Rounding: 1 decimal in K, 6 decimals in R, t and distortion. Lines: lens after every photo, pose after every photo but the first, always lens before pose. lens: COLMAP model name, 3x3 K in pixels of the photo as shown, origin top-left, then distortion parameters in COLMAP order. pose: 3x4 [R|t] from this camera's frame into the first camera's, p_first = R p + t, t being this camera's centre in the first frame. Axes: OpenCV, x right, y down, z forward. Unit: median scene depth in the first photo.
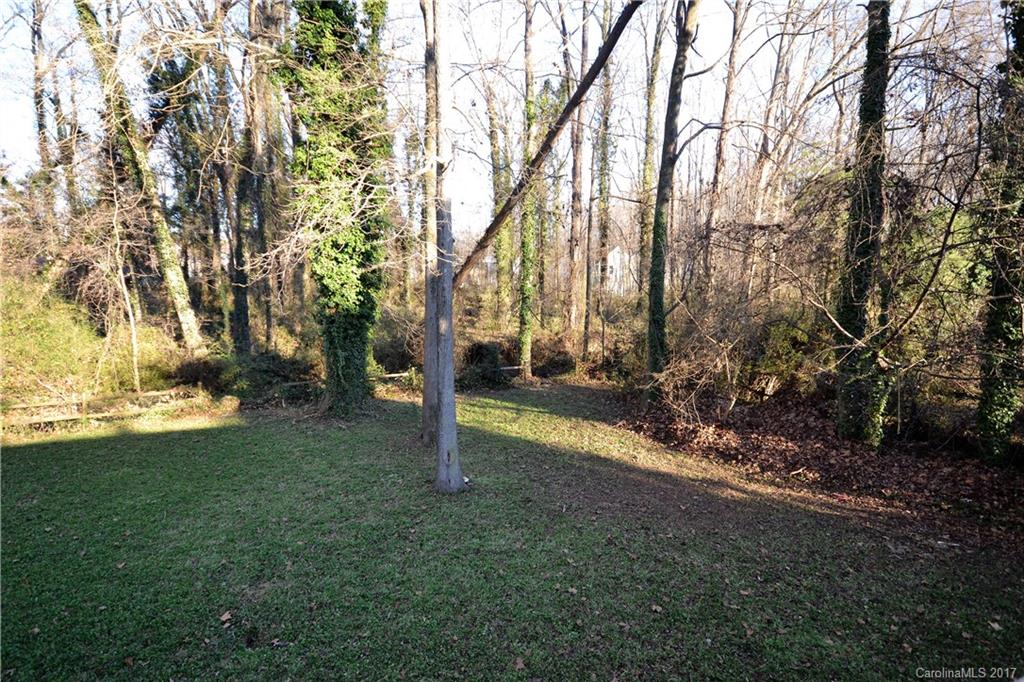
lens RADIAL K [[541.9, 0, 512.0], [0, 541.9, 341.0], [0, 0, 1]] dist [0.003541, 0.001712]
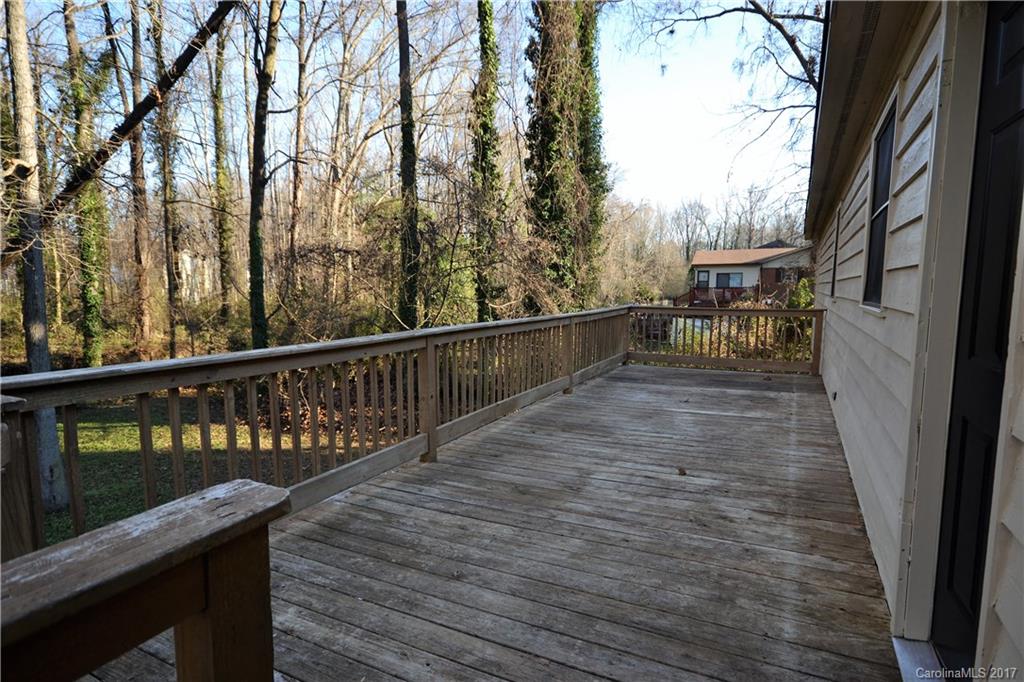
lens RADIAL K [[563.1, 0, 508.9], [0, 563.1, 355.7], [0, 0, 1]] dist [0.034533, -0.000058]
pose [[0.750061, -0.077414, 0.656822, -0.134128], [0.070985, 0.996812, 0.036423, 0.023564], [-0.657548, 0.019305, 0.753165, -0.242764]]
